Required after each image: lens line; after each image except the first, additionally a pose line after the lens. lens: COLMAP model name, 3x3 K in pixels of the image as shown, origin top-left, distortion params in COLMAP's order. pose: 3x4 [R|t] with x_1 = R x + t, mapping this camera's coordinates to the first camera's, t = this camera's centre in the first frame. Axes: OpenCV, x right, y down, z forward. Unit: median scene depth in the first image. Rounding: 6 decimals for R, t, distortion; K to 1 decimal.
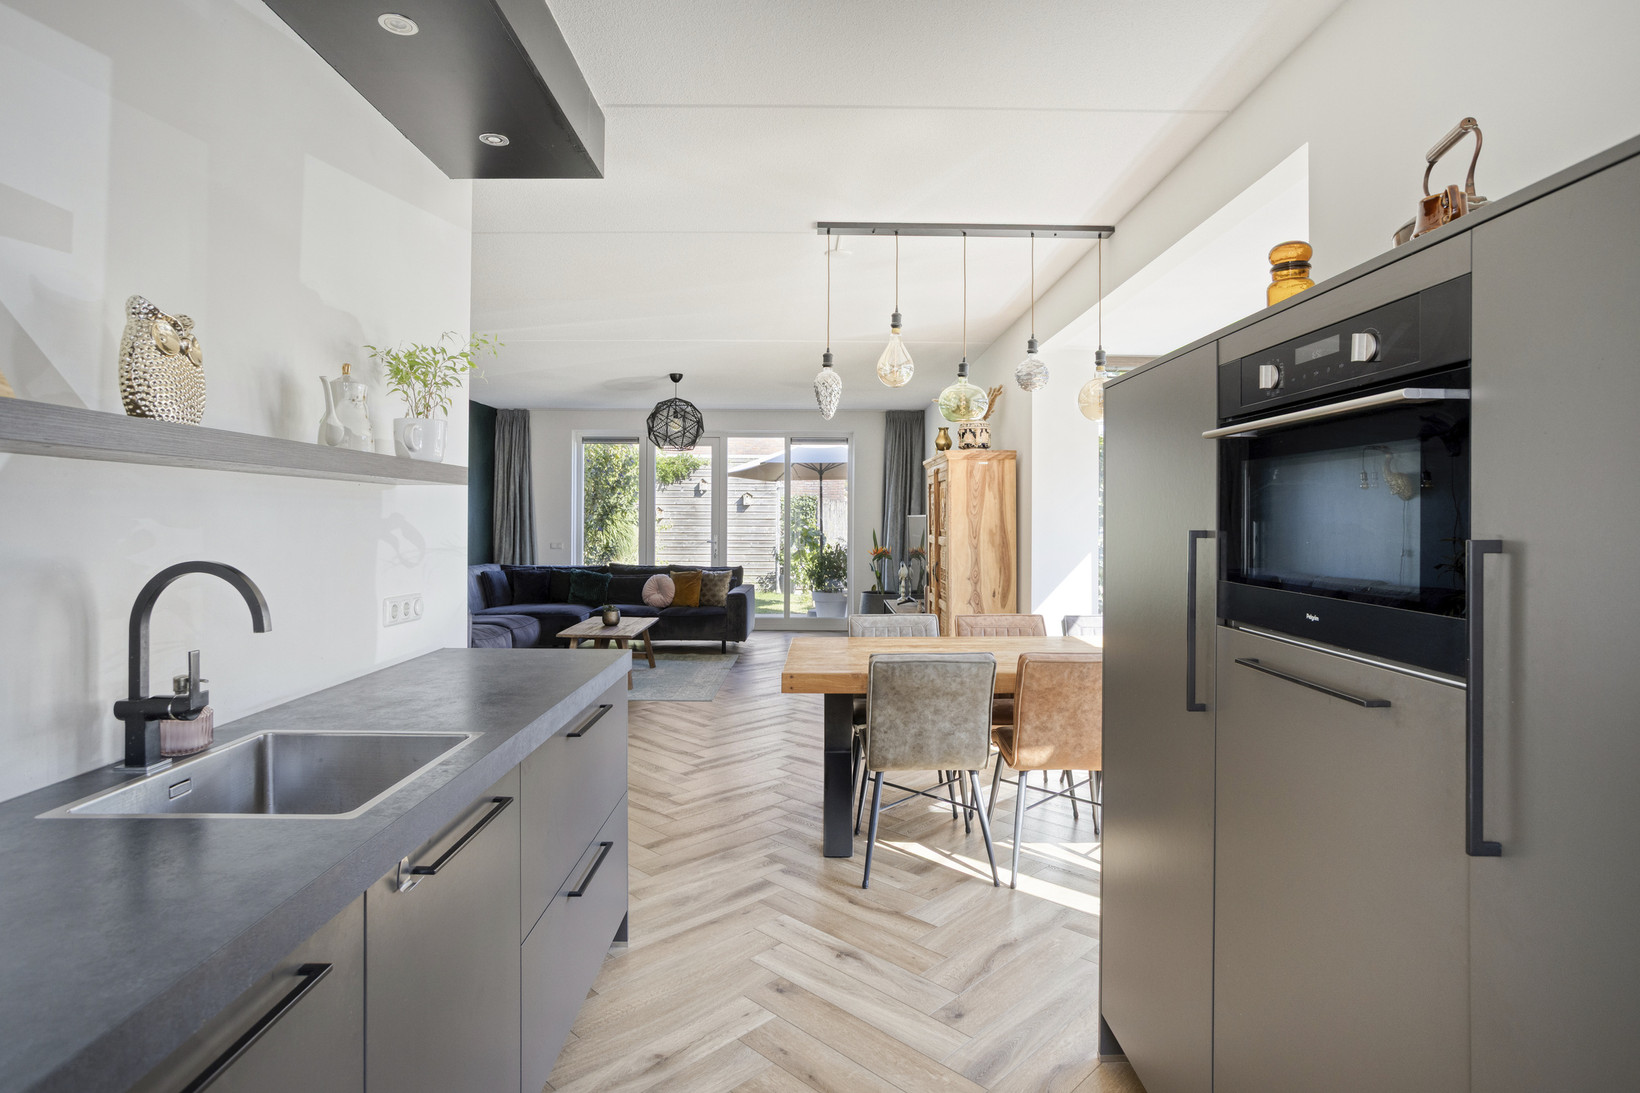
lens RADIAL K [[874.2, 0, 810.4], [0, 874.2, 518.6], [0, 0, 1]] dist [-0.005002, 0.001993]
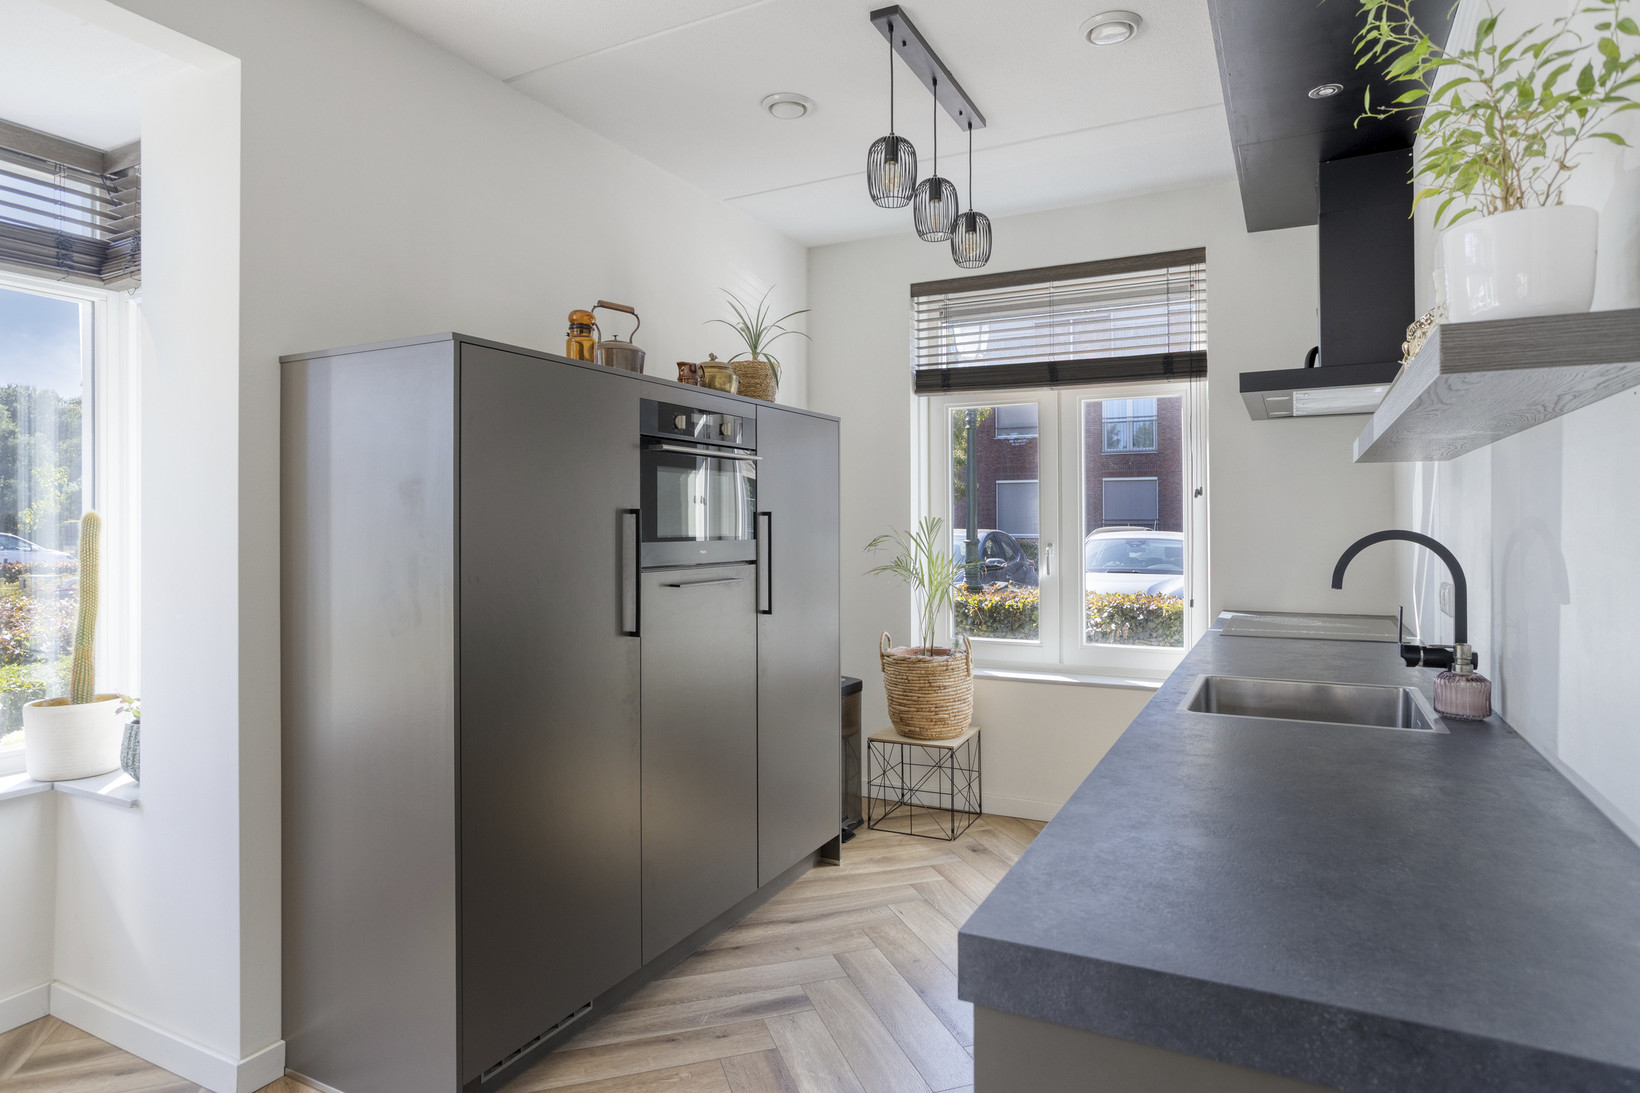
lens RADIAL K [[943.2, 0, 818.7], [0, 943.2, 518.0], [0, 0, 1]] dist [-0.023833, 0.001009]
pose [[-0.890620, 0.000266, 0.454749, -0.100261], [-0.000878, 0.999997, -0.002304, 0.006202], [-0.454748, -0.002451, -0.890617, 0.433645]]
